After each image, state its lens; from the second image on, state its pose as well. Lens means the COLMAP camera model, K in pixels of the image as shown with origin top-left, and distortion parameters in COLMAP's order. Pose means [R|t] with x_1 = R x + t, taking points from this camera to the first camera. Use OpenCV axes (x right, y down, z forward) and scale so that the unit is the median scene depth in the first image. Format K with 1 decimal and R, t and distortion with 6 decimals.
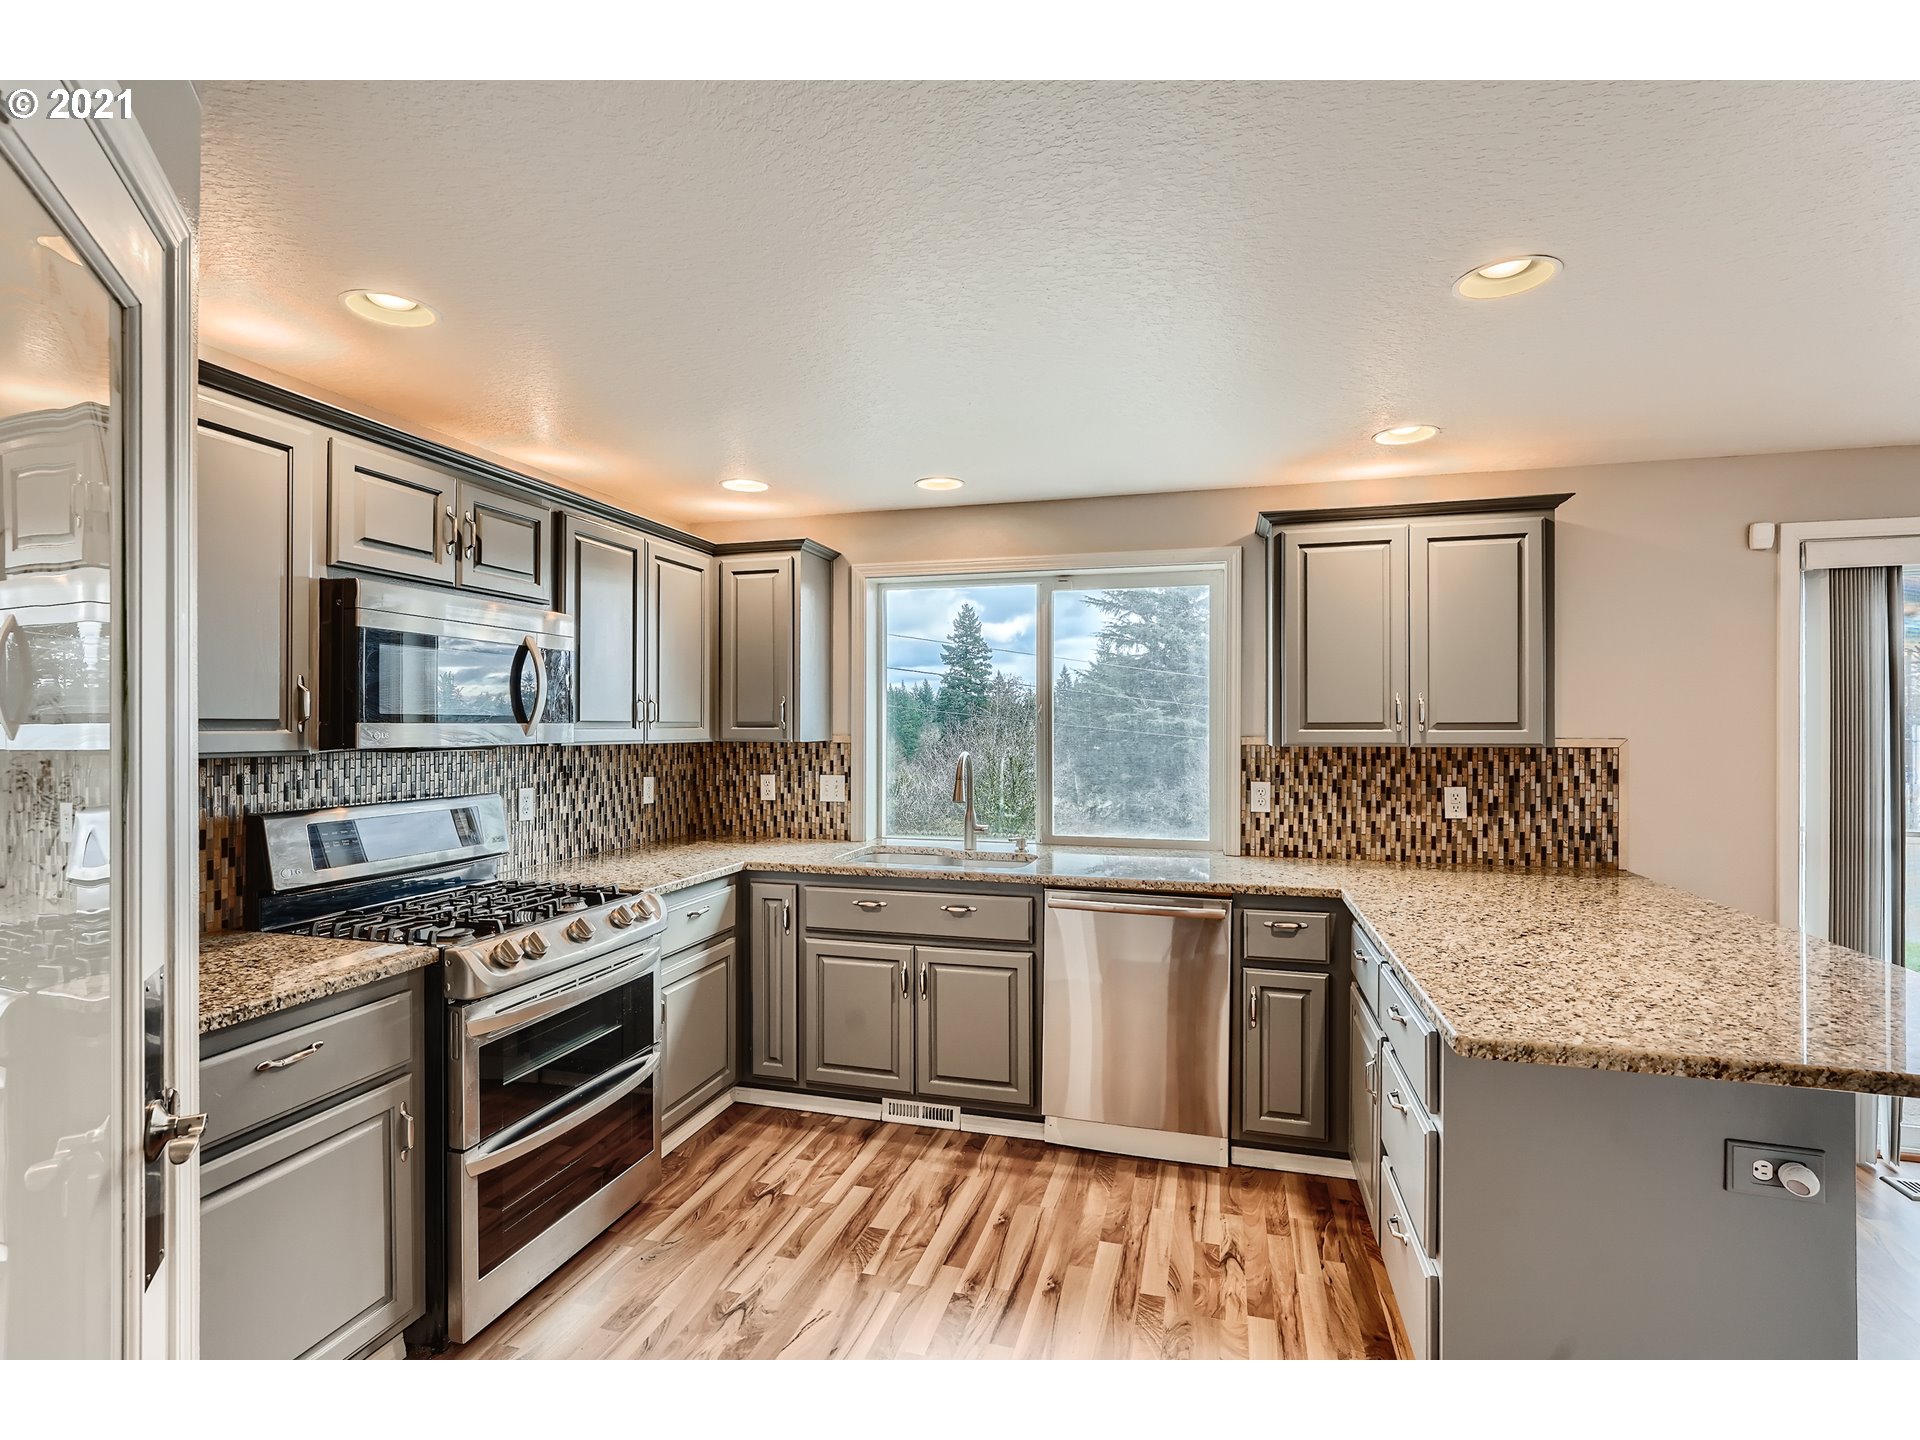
lens RADIAL K [[917.9, 0, 957.4], [0, 917.9, 723.7], [0, 0, 1]] dist [-0.005850, -0.000469]
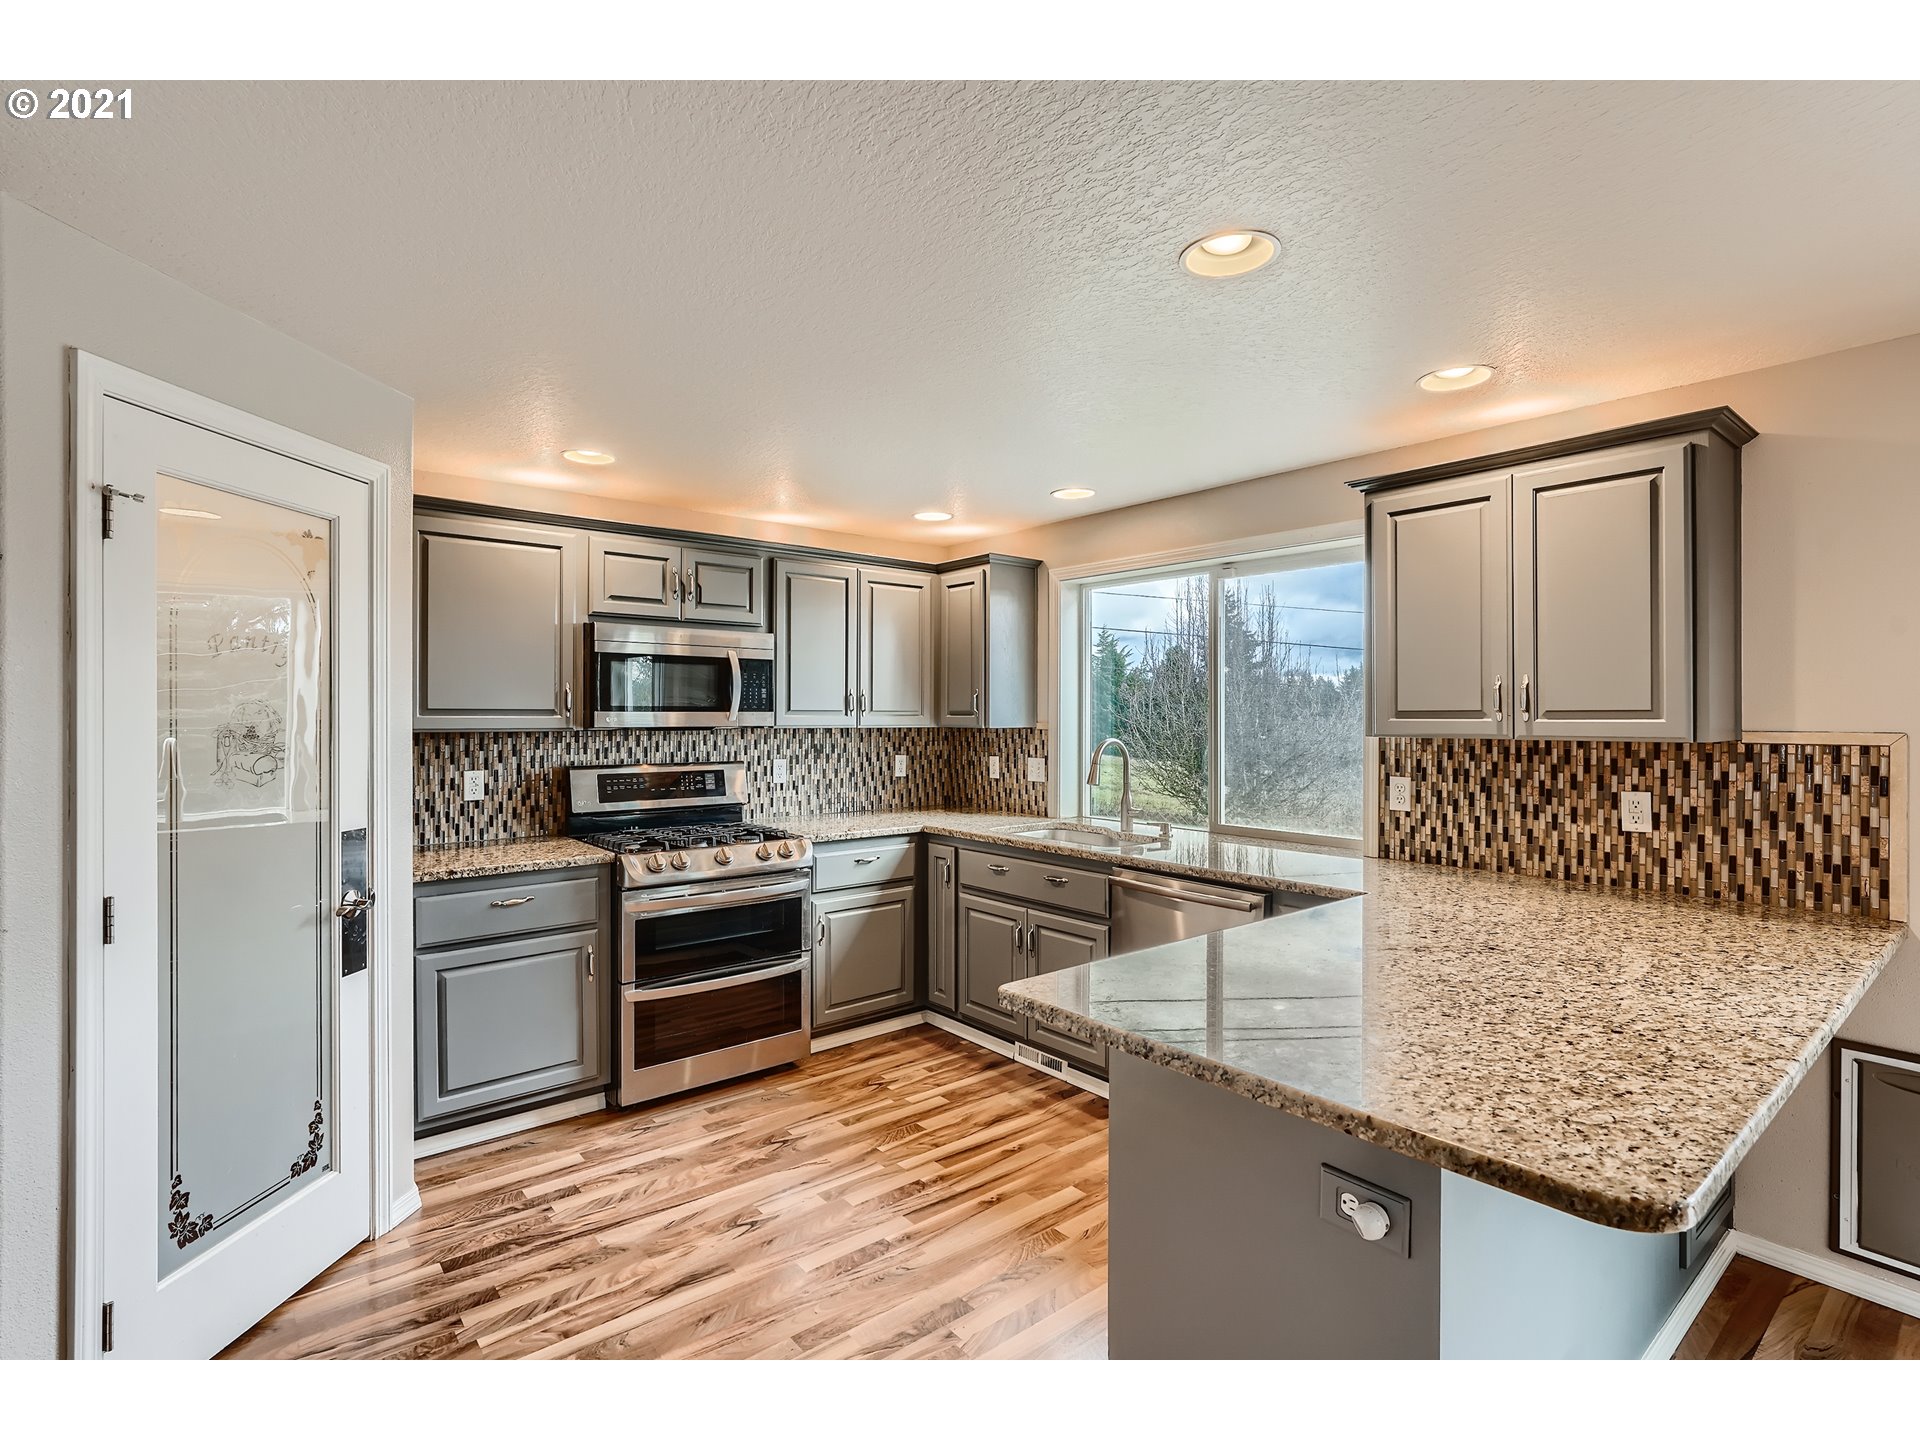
lens RADIAL K [[921.1, 0, 957.9], [0, 921.1, 713.6], [0, 0, 1]] dist [-0.003001, 0.000414]
pose [[0.824270, 0.000585, -0.566197, 0.504851], [-0.000384, 1.000000, 0.000475, 0.001367], [0.566197, -0.000174, 0.824270, 0.014983]]
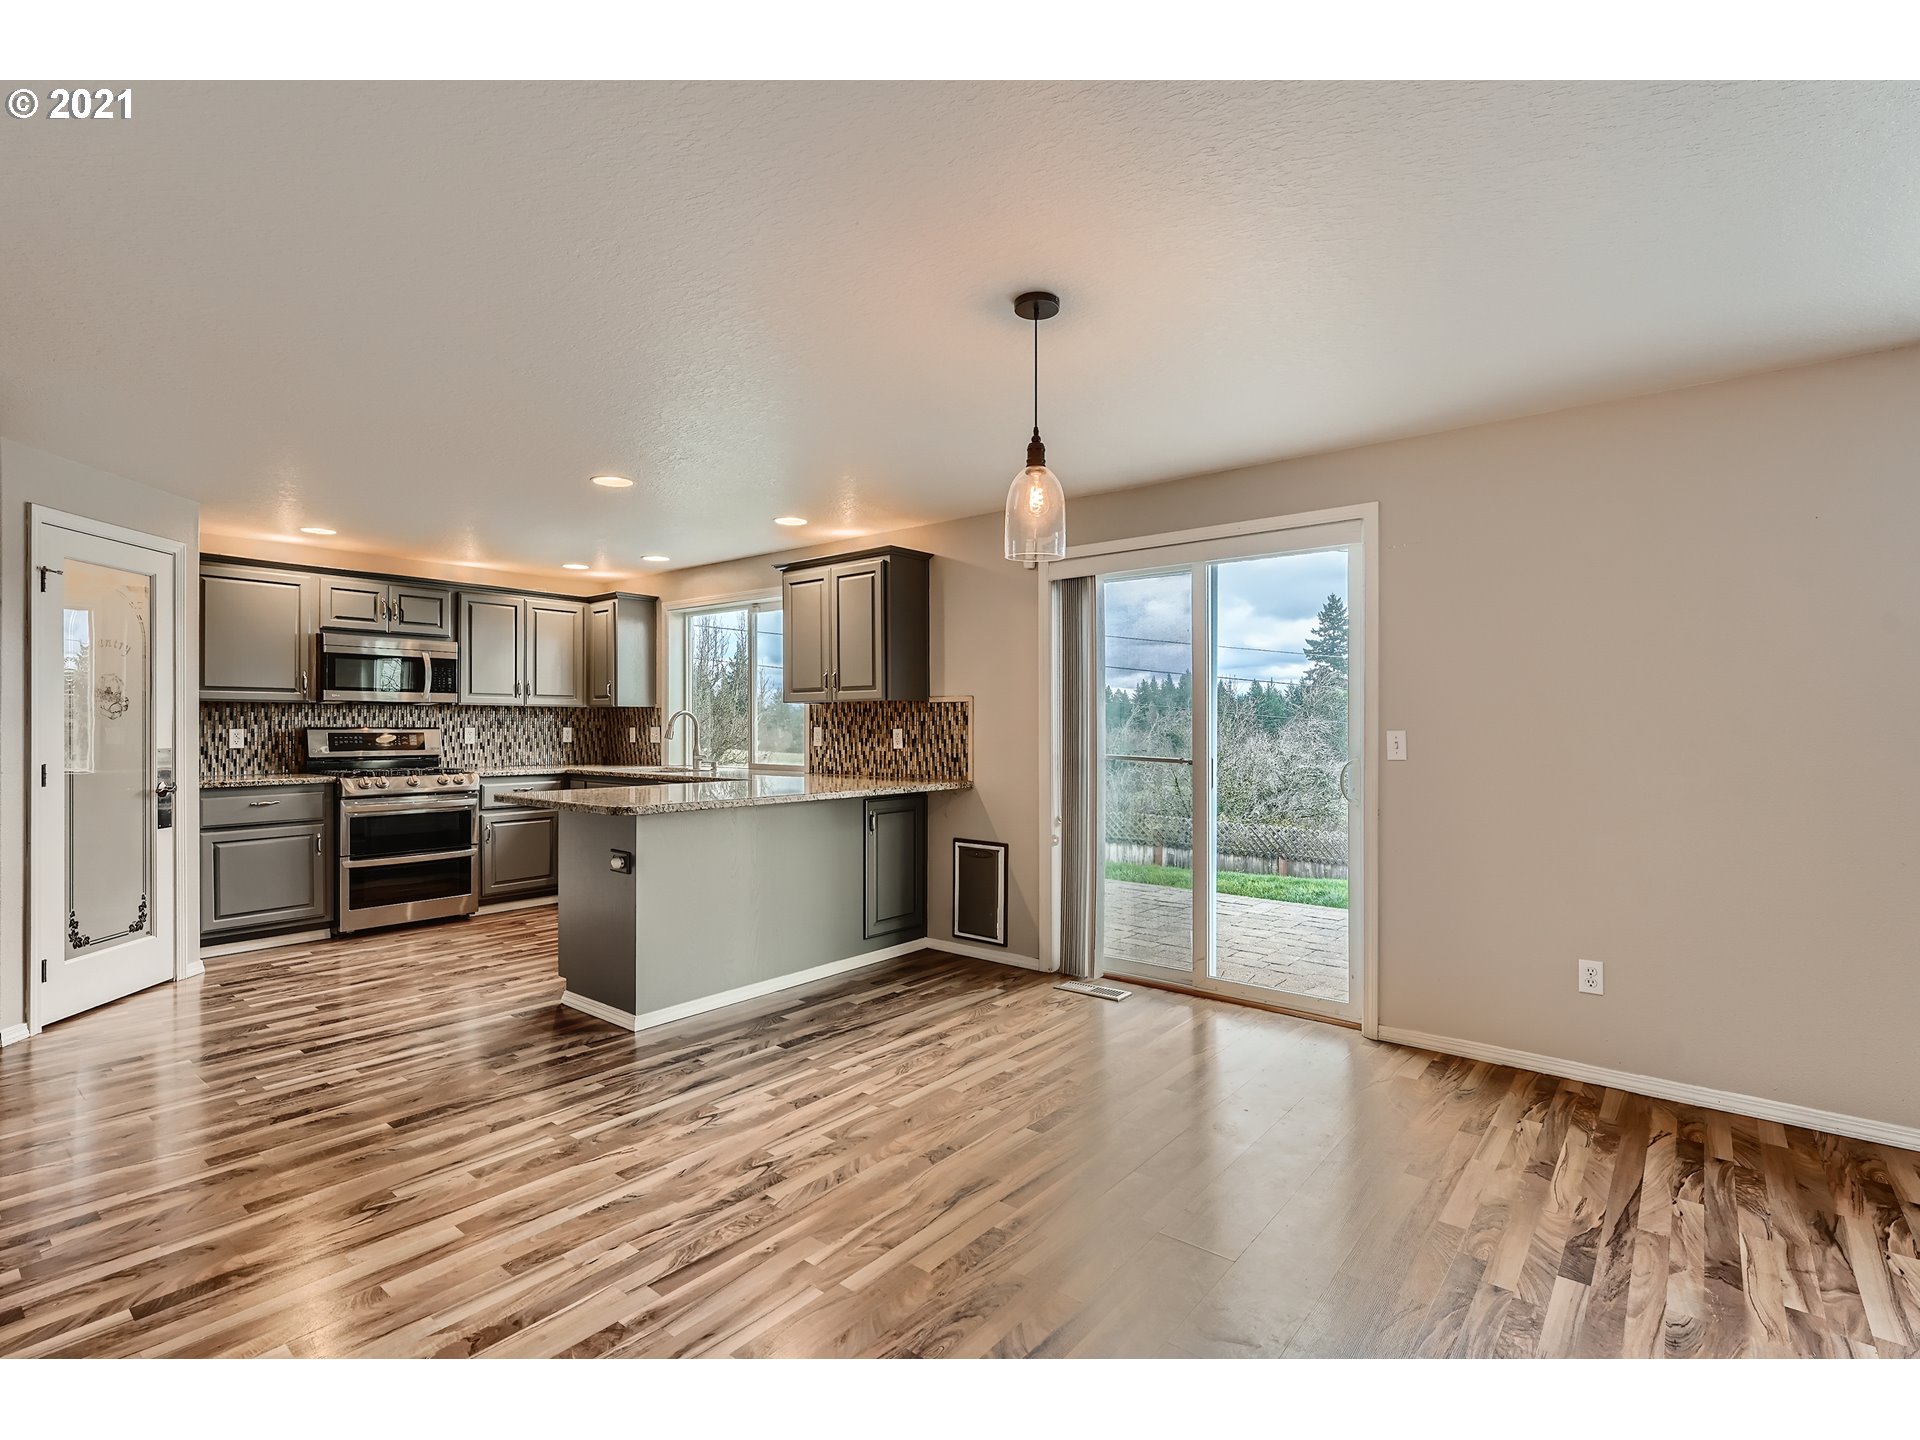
lens RADIAL K [[910.4, 0, 953.8], [0, 910.4, 723.8], [0, 0, 1]] dist [-0.004918, 0.000756]
pose [[0.918246, -0.000841, -0.396009, 1.238113], [0.000827, 1.000000, -0.000206, 0.060409], [0.396009, -0.000138, 0.918247, -0.394507]]
